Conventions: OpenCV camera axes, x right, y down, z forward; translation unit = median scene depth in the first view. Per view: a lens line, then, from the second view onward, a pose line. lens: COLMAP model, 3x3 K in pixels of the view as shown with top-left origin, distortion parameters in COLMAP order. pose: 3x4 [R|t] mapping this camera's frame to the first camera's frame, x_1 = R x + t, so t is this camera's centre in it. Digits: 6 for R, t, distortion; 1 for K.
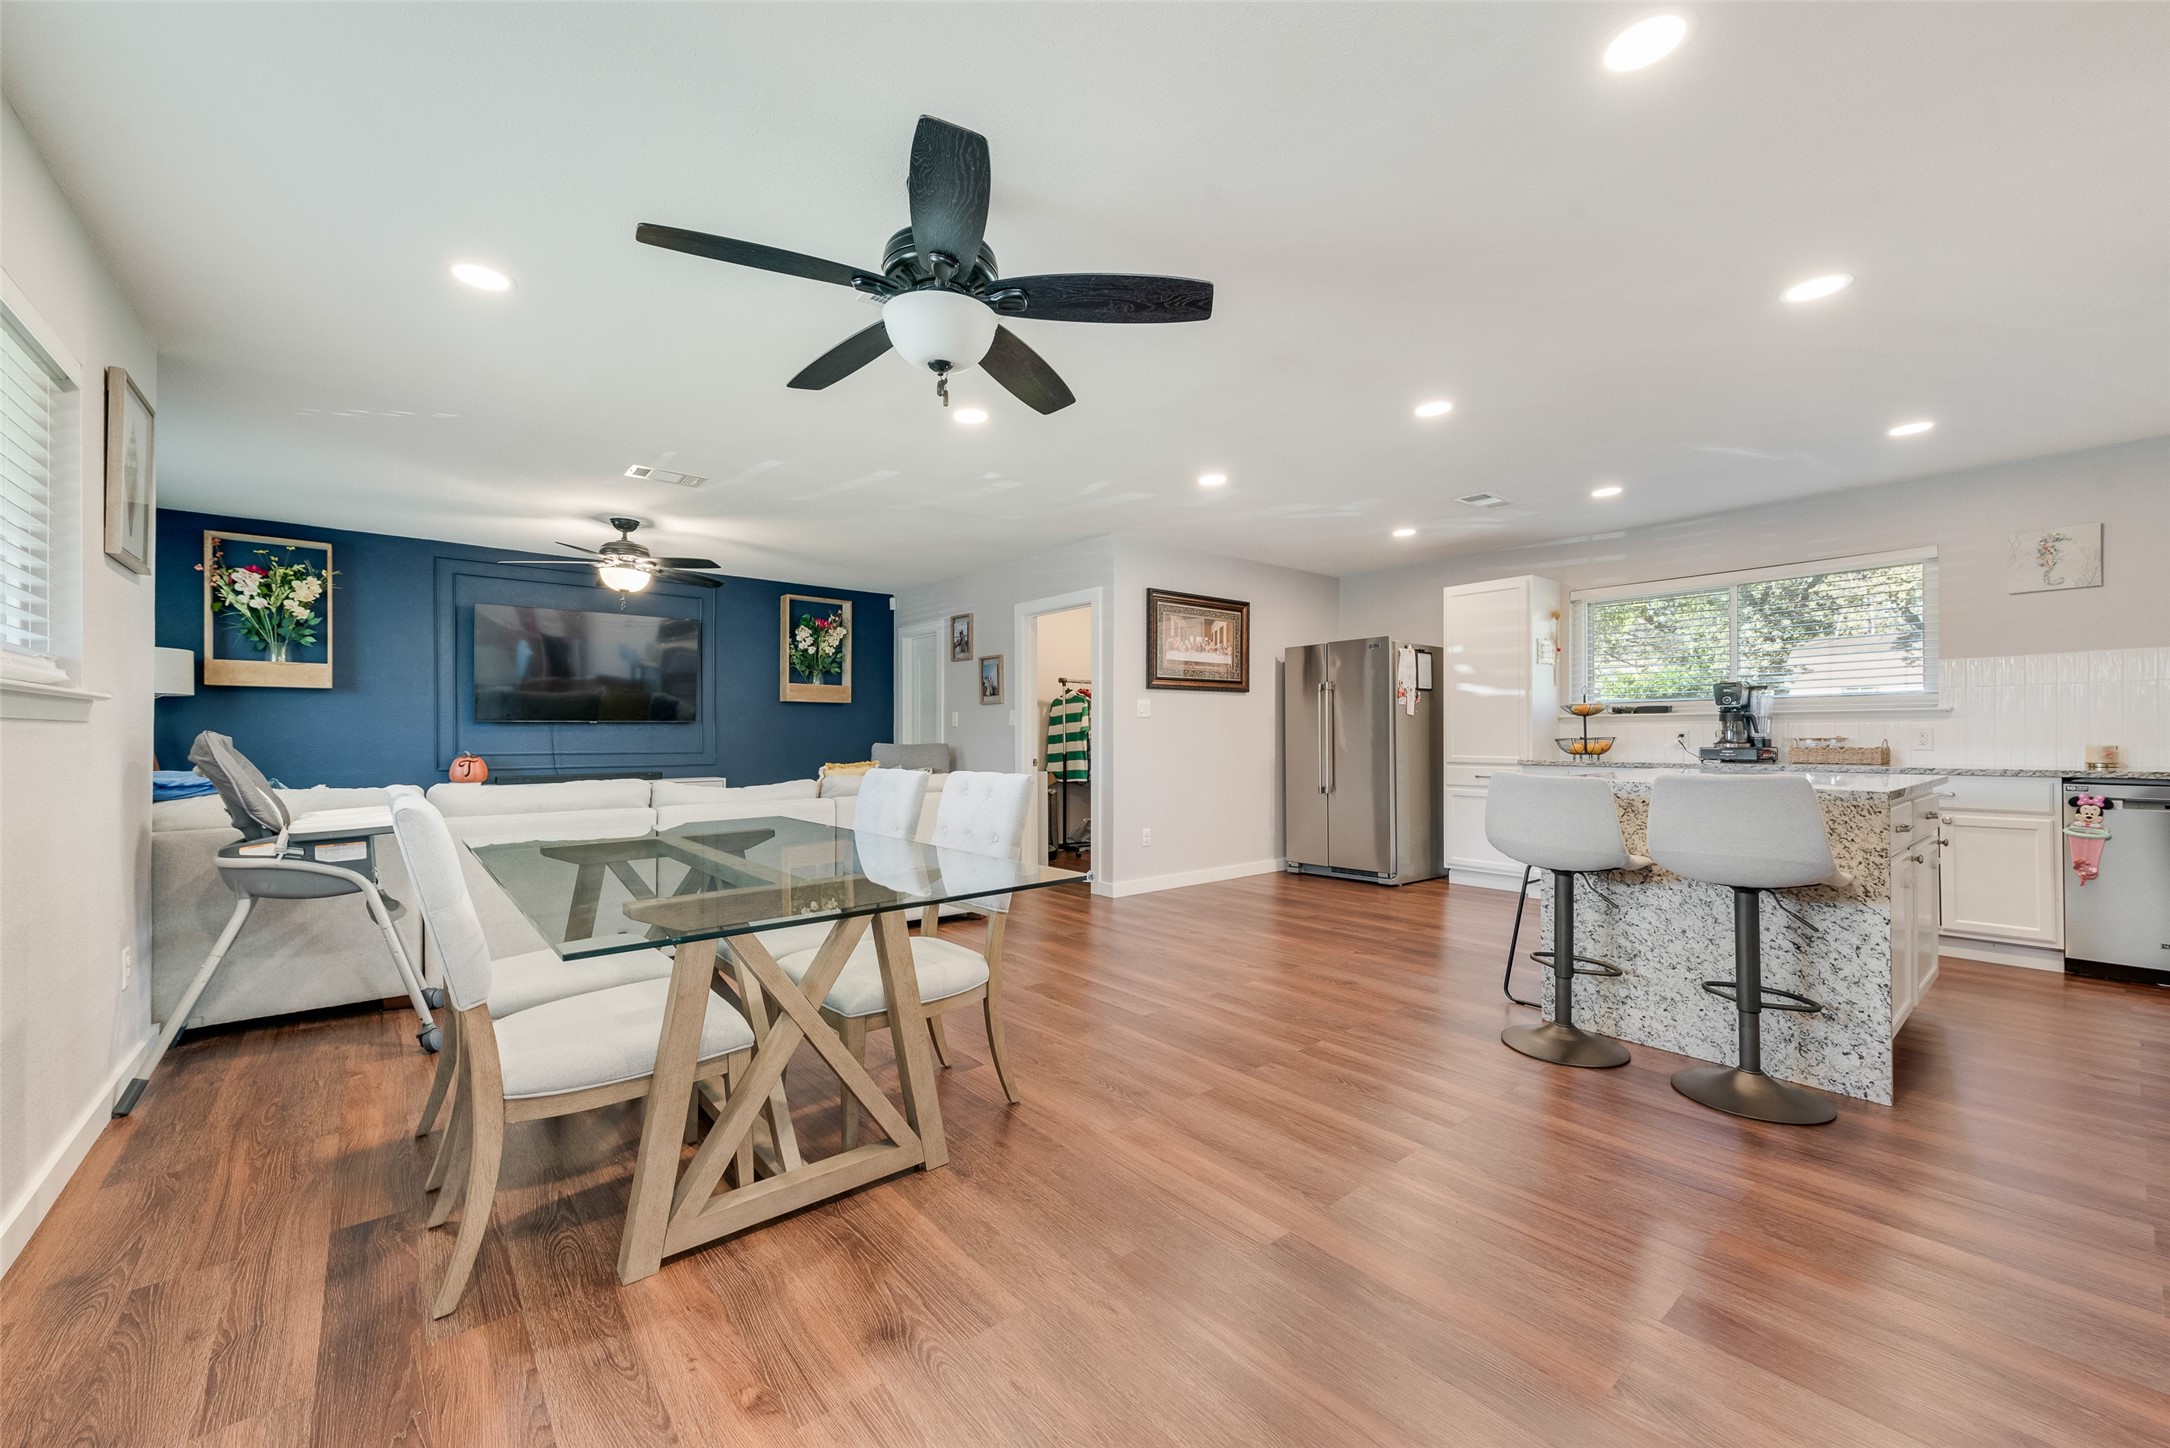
lens RADIAL K [[874.7, 0, 1070.7], [0, 874.7, 730.0], [0, 0, 1]] dist [0.008644, 0.000139]
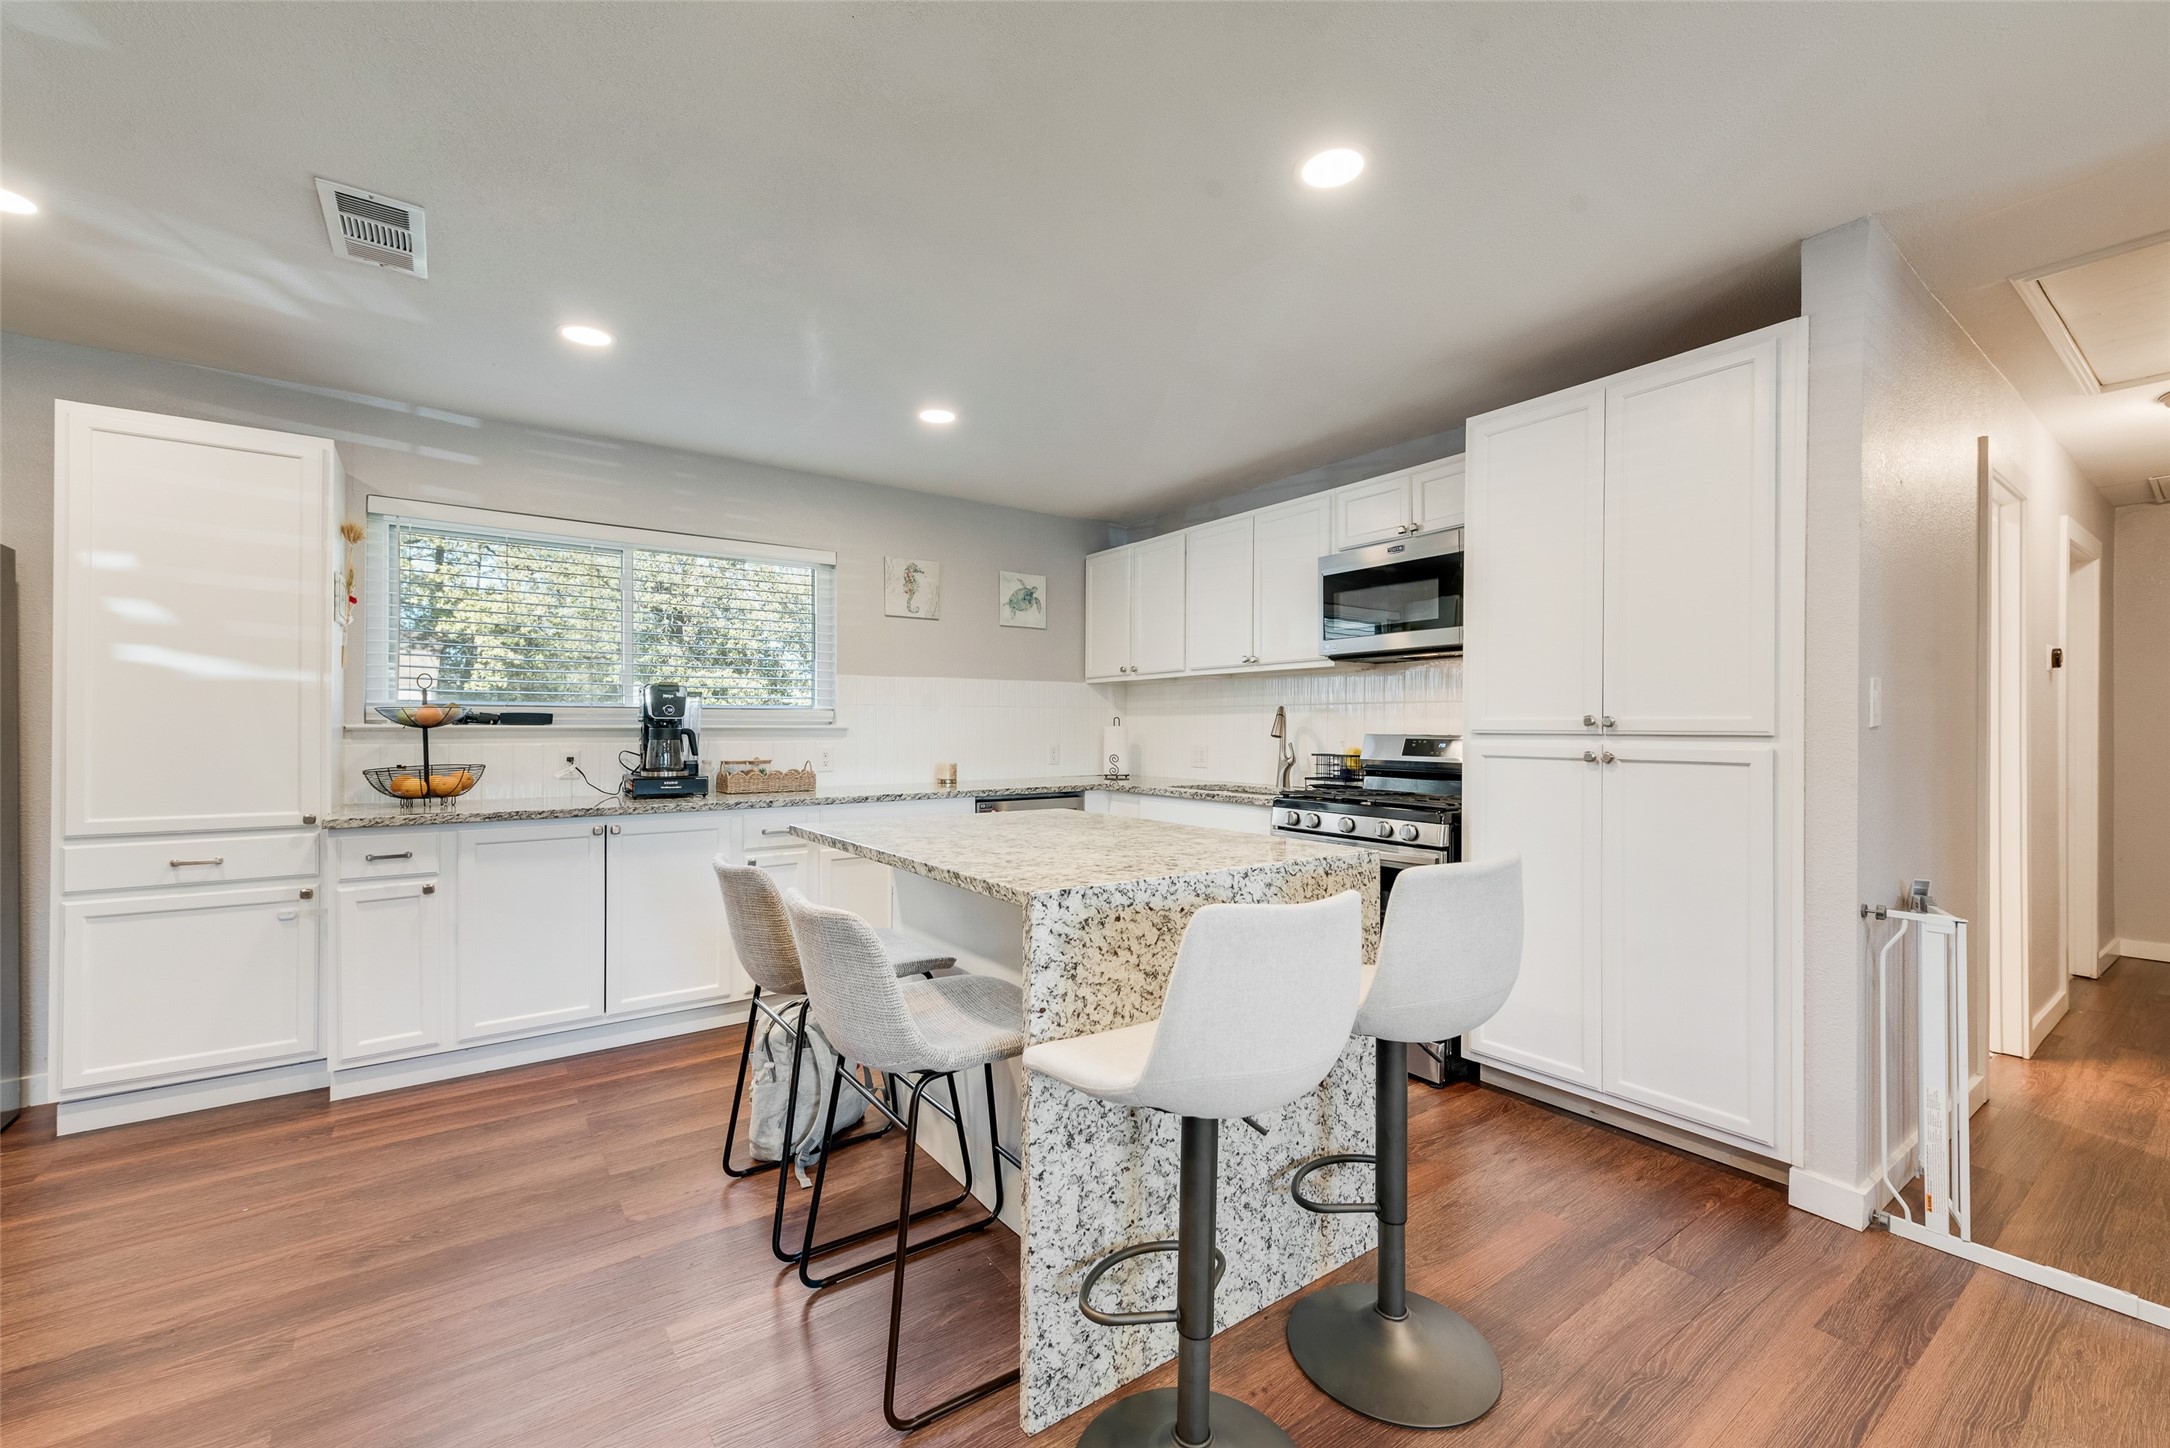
lens RADIAL K [[874.7, 0, 1070.7], [0, 874.7, 730.0], [0, 0, 1]] dist [0.008644, 0.000139]
pose [[0.051838, 0.003930, 0.998648, 0.055719], [-0.007284, 0.999967, -0.003557, -0.015987], [-0.998629, -0.007089, 0.051865, 0.578378]]
